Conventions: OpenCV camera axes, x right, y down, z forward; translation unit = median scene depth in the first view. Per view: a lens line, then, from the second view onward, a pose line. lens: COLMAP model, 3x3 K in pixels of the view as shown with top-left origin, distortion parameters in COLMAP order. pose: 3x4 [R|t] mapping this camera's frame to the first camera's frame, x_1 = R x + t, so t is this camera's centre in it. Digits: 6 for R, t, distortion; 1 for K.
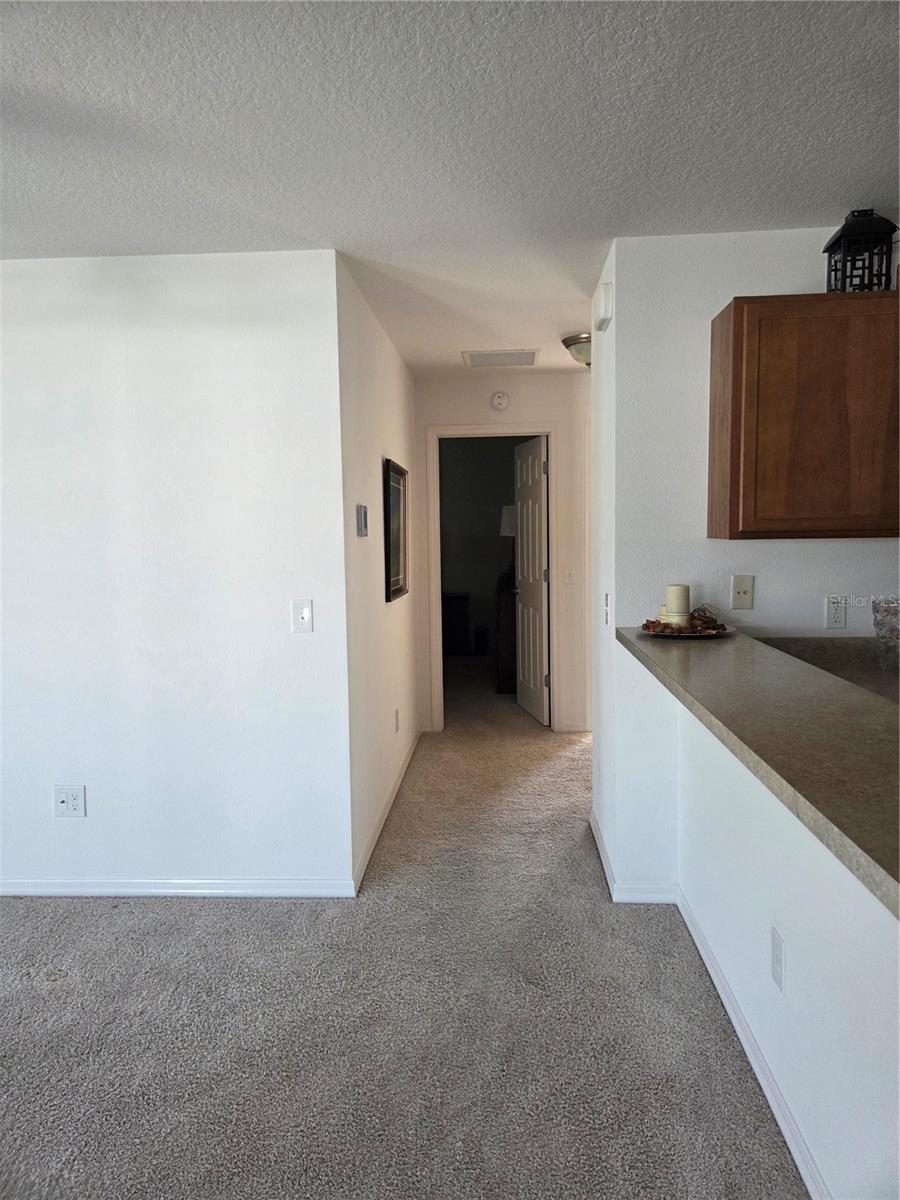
lens RADIAL K [[800.1, 0, 450.0], [0, 800.1, 600.0], [0, 0, 1]] dist [0.066729, -0.059823]
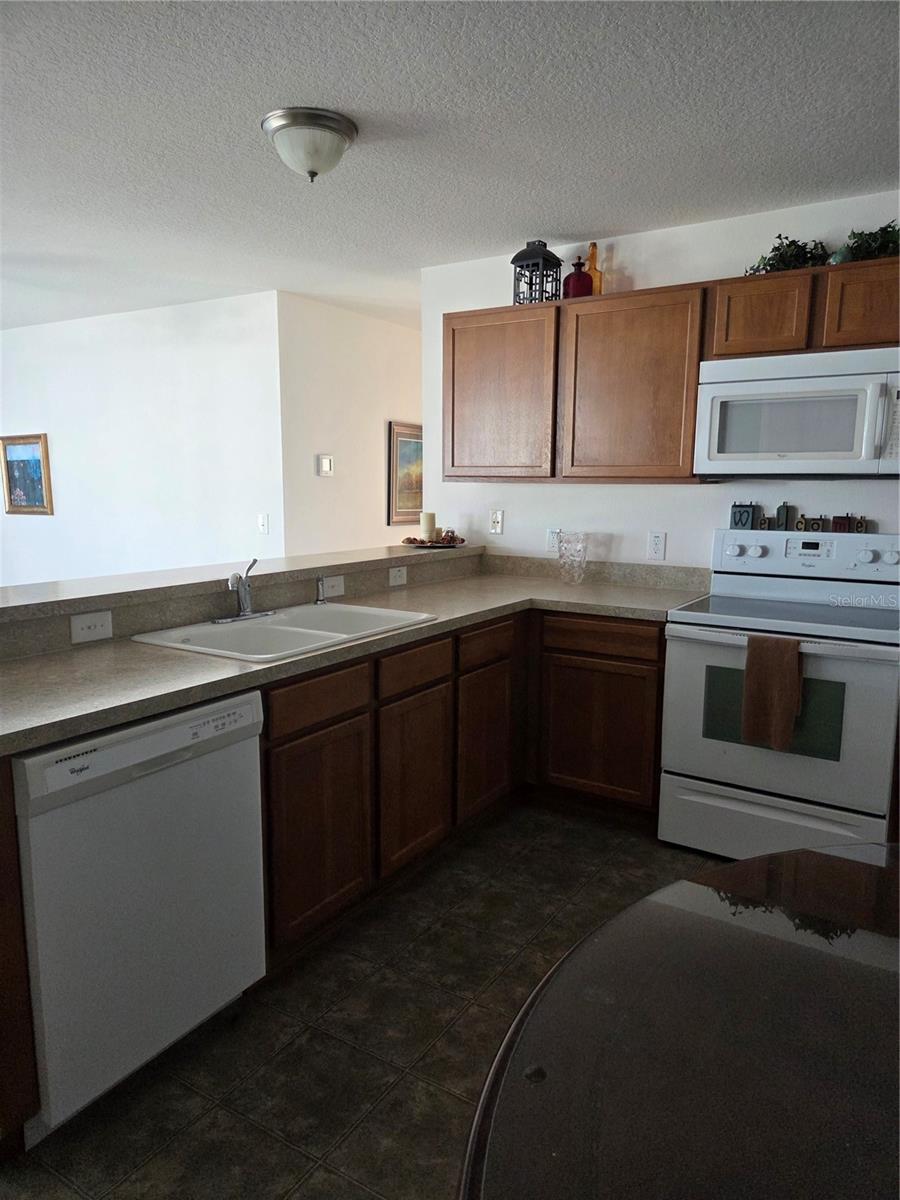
lens RADIAL K [[800.1, 0, 450.0], [0, 800.1, 600.0], [0, 0, 1]] dist [0.066729, -0.059823]
pose [[0.884345, 0.093349, -0.457405, 0.934799], [-0.065140, 0.994893, 0.077099, 0.024421], [0.462266, -0.038387, 0.885910, -0.264849]]
